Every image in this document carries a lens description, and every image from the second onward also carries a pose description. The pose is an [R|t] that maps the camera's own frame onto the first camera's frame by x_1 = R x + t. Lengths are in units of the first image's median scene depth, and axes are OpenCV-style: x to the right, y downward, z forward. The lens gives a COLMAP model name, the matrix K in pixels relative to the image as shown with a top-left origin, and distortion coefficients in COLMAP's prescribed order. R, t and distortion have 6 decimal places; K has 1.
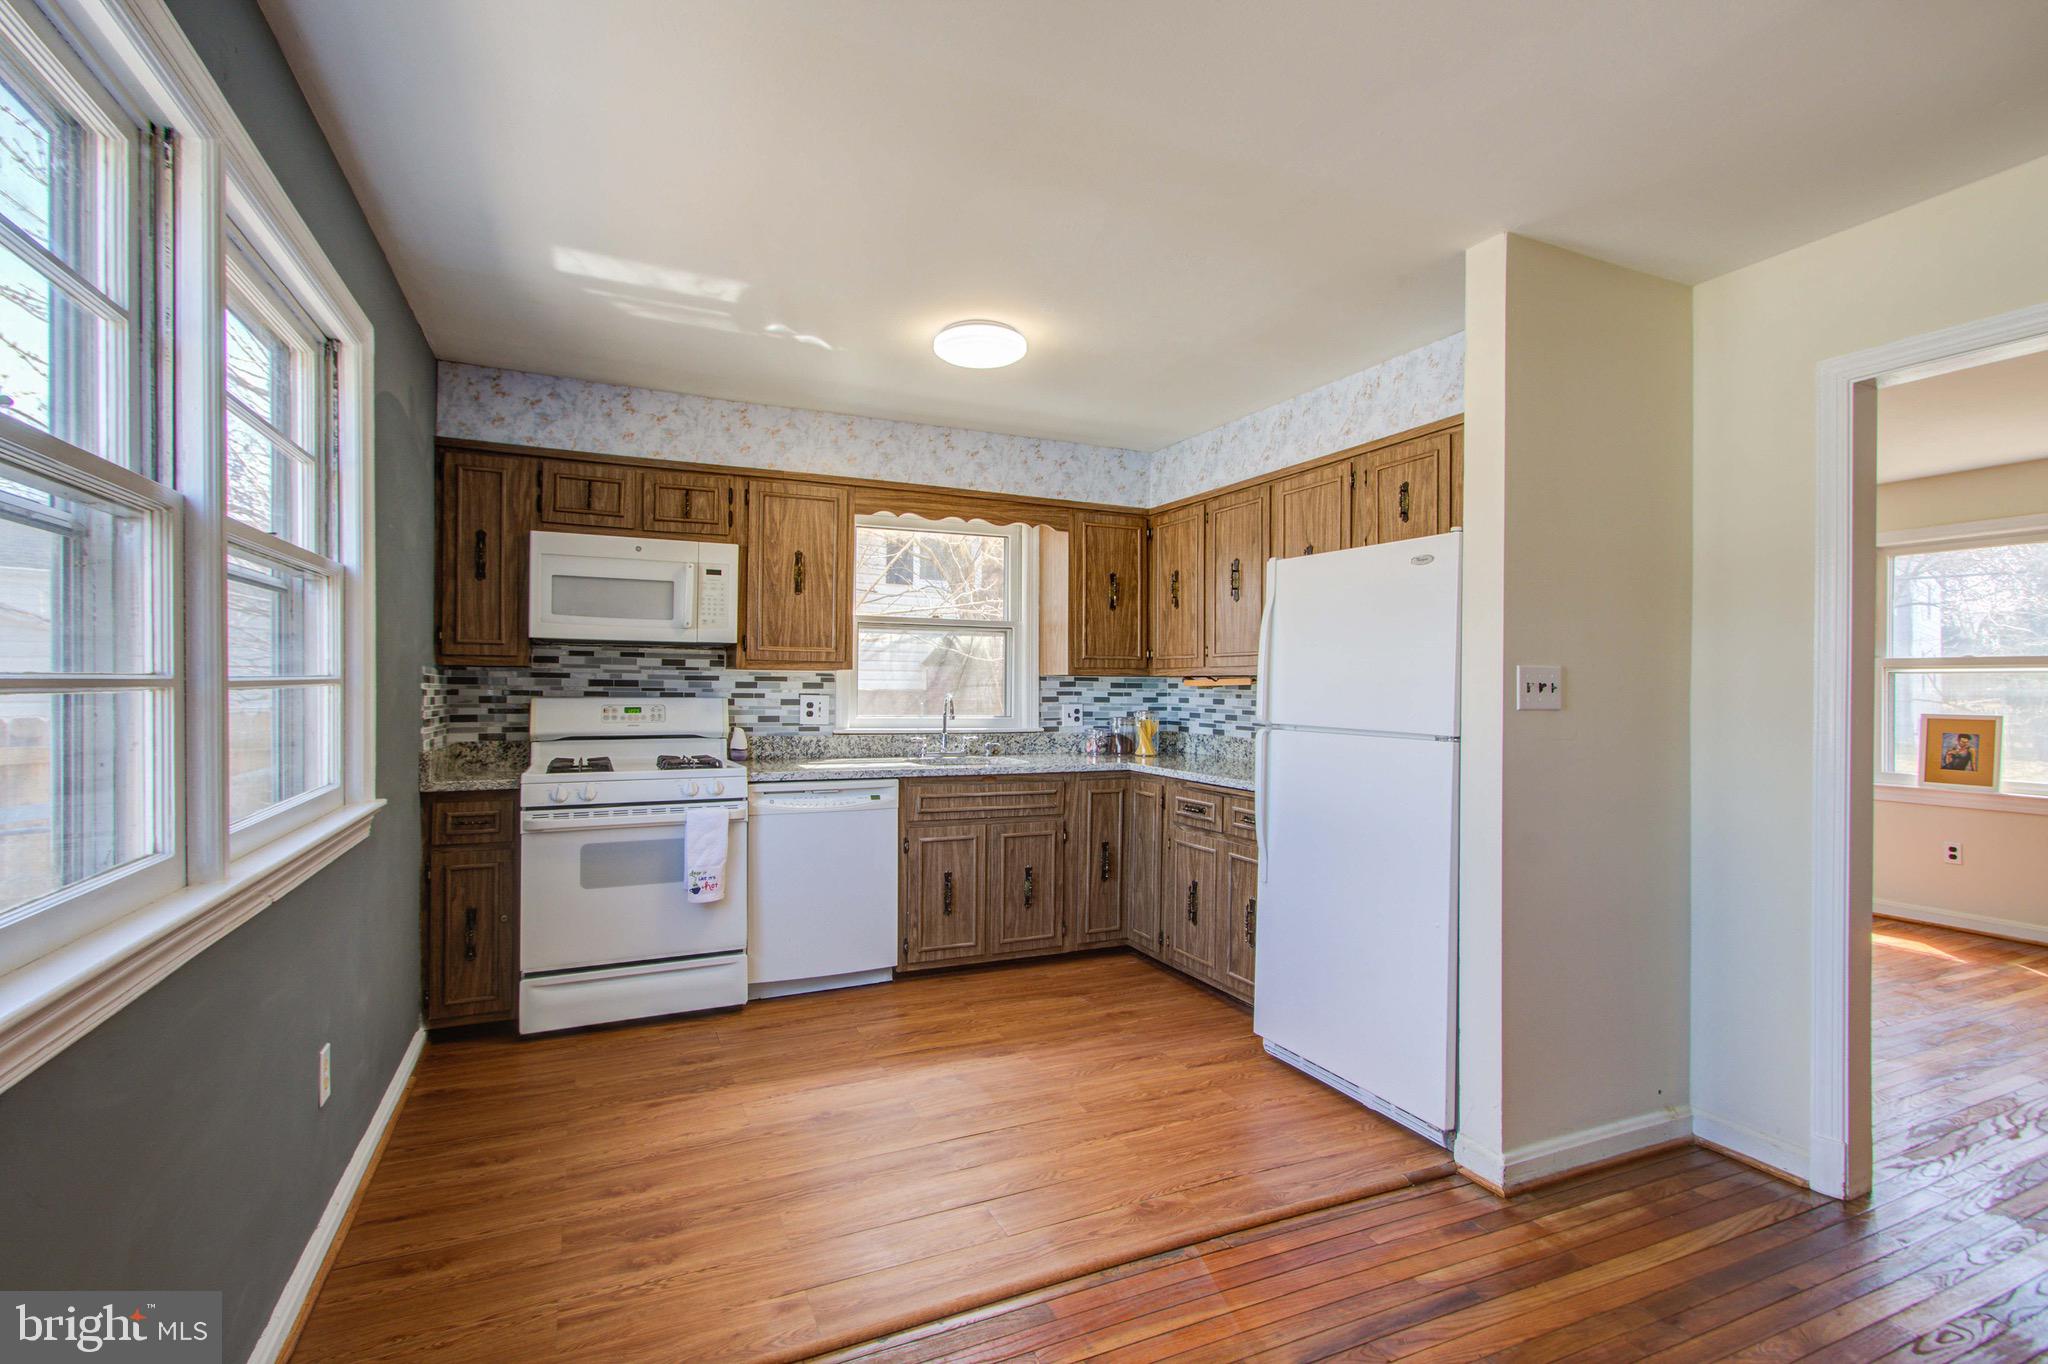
lens RADIAL K [[929.7, 0, 1025.2], [0, 929.7, 685.6], [0, 0, 1]] dist [0.005761, 0.001228]
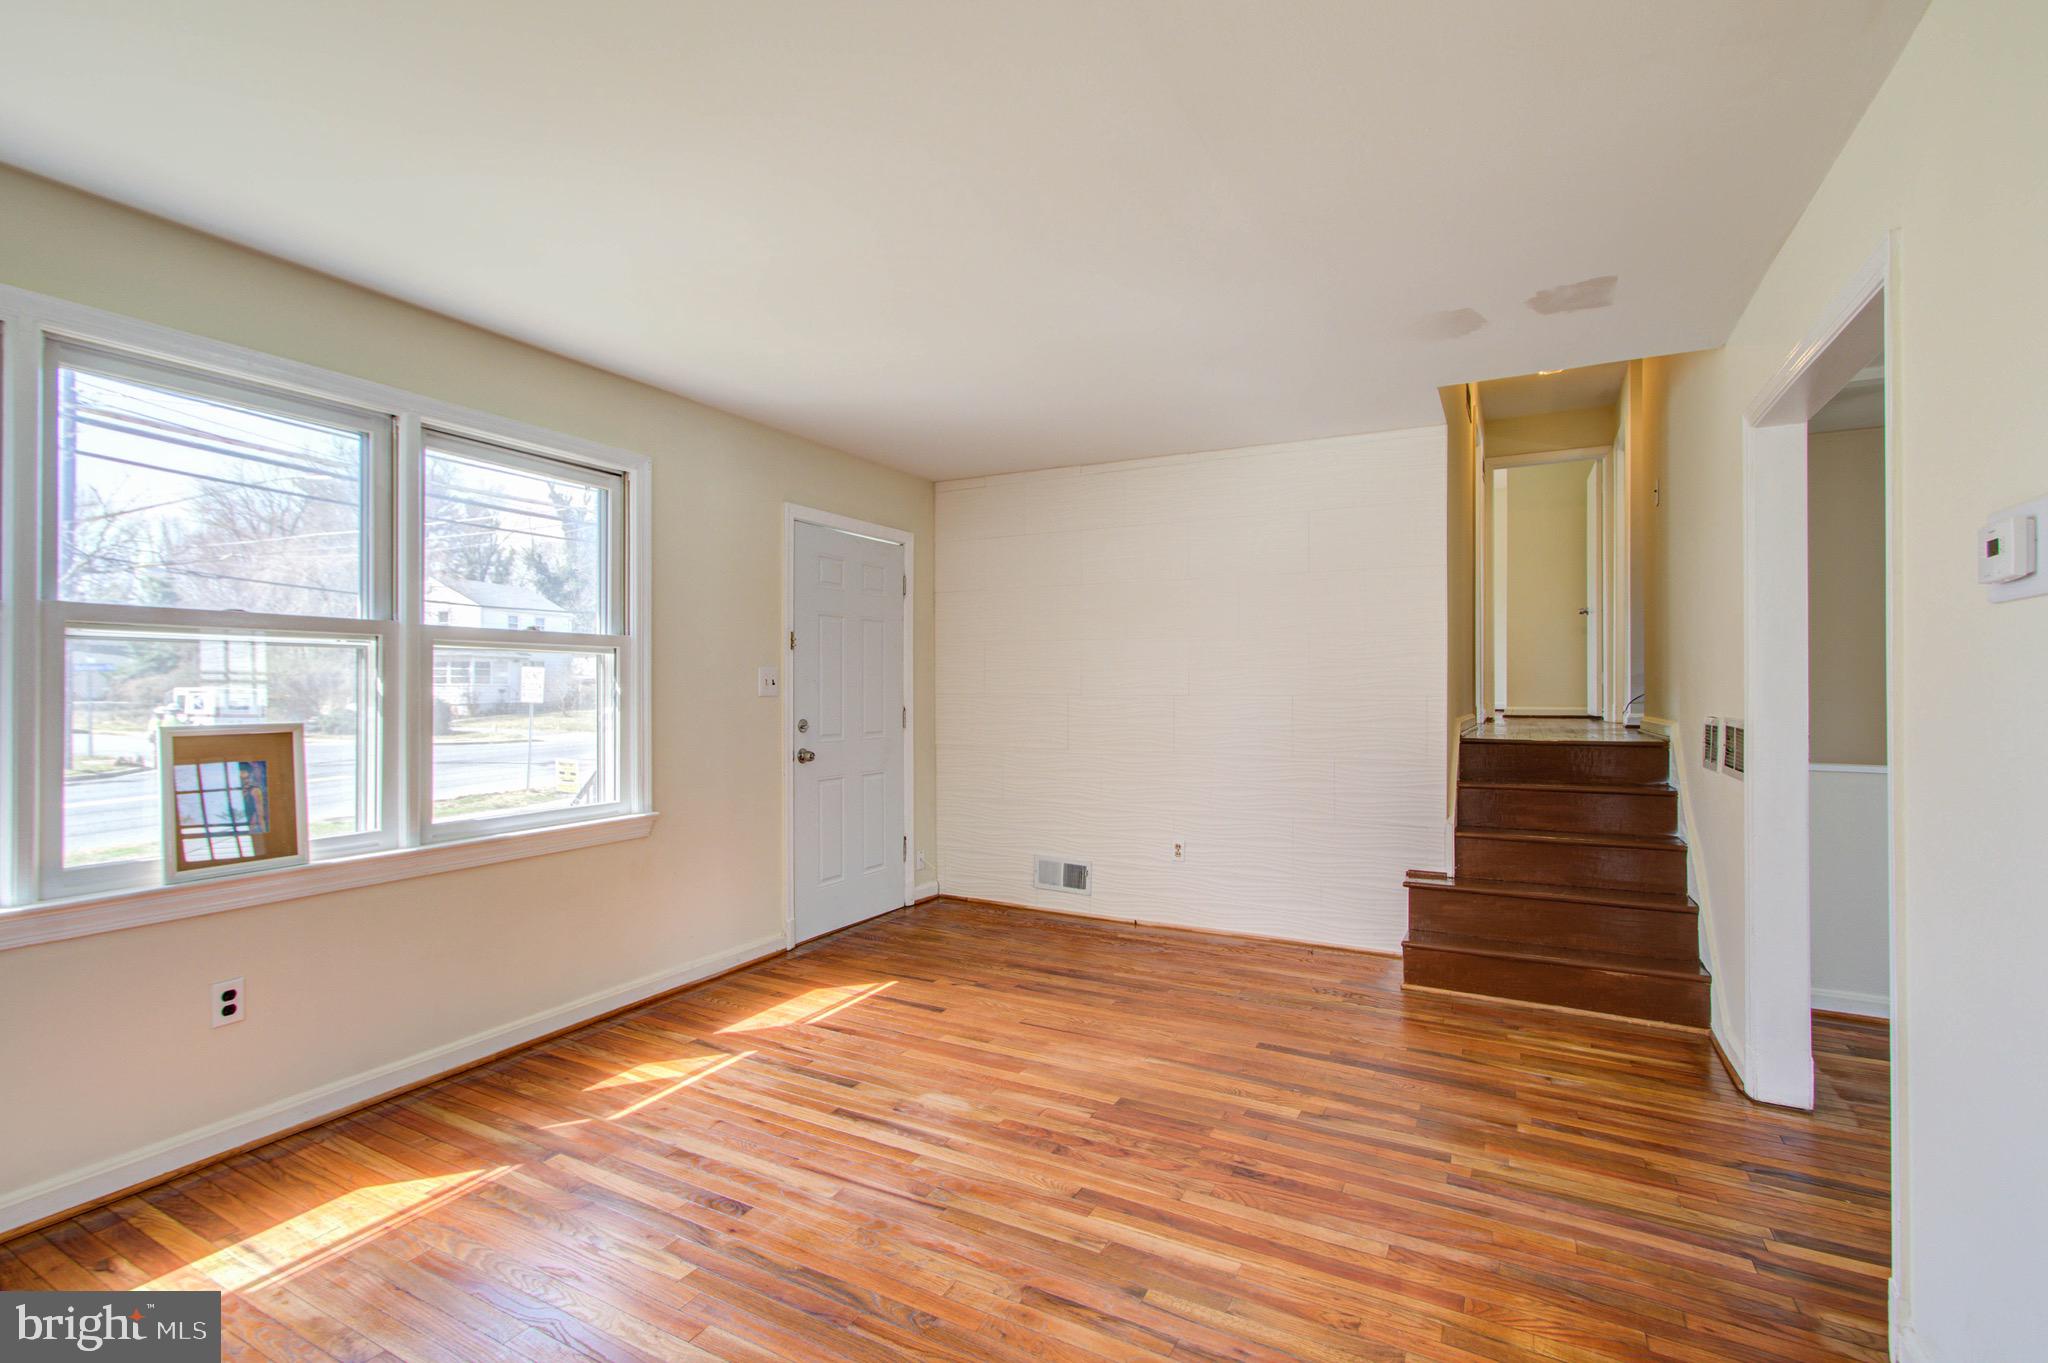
lens RADIAL K [[929.7, 0, 997.9], [0, 929.7, 697.0], [0, 0, 1]] dist [0.005761, 0.001228]
pose [[-0.570079, -0.016870, 0.821417, 0.448485], [-0.003000, 0.999825, 0.018451, 0.006287], [-0.821584, 0.008054, -0.570030, 1.219836]]
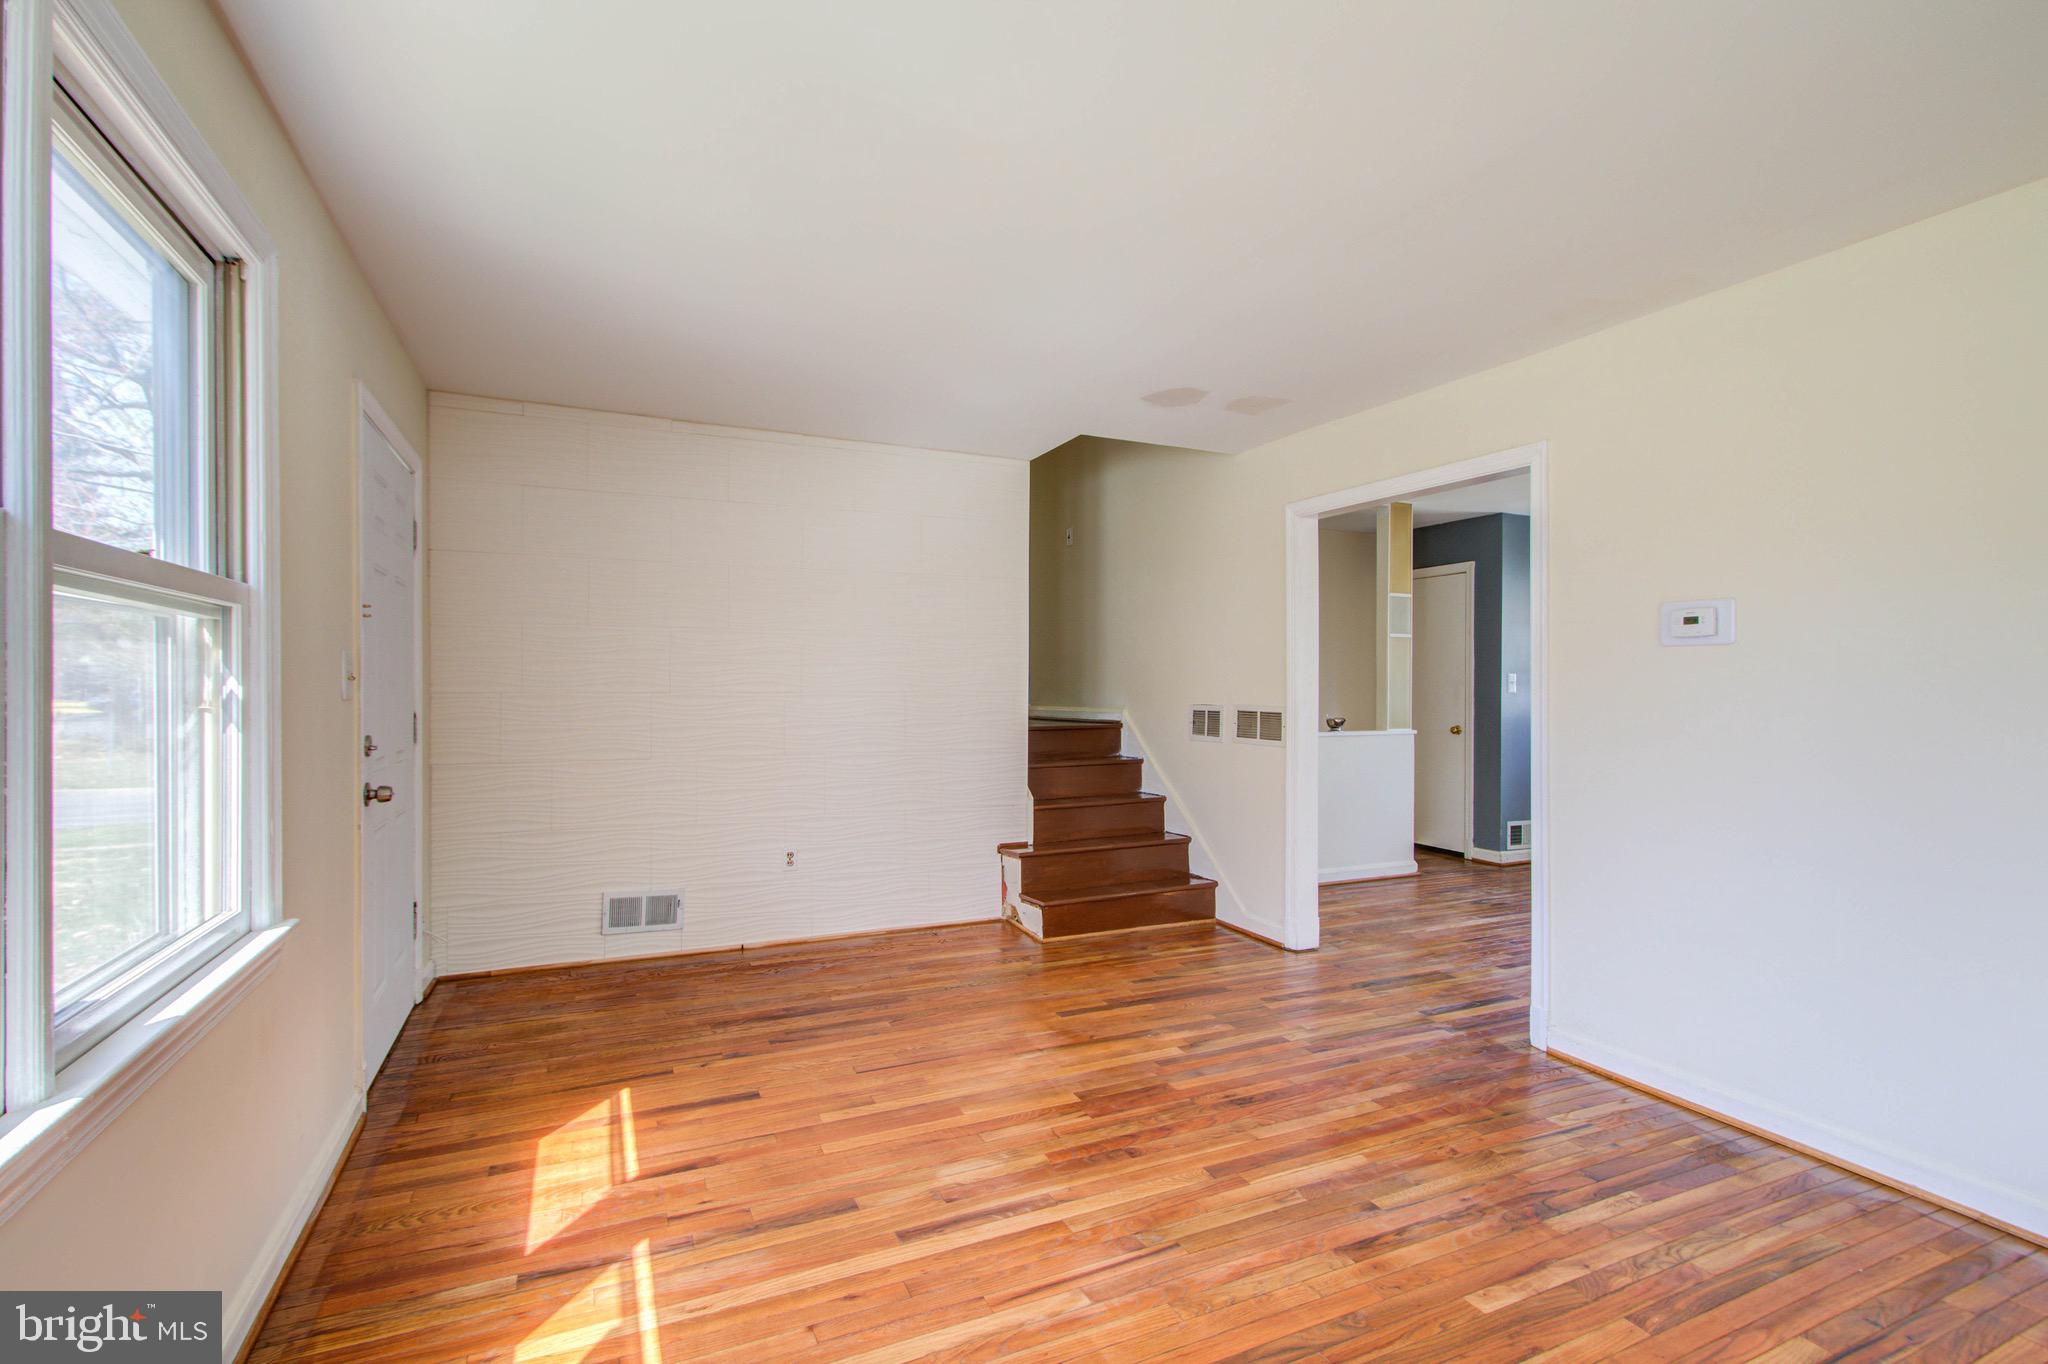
lens RADIAL K [[929.7, 0, 1007.8], [0, 929.7, 678.1], [0, 0, 1]] dist [0.005761, 0.001228]
pose [[-0.999545, -0.014371, 0.026516, 1.026945], [-0.014523, 0.999879, -0.005525, 0.010542], [-0.026433, -0.005908, -0.999633, 1.465996]]
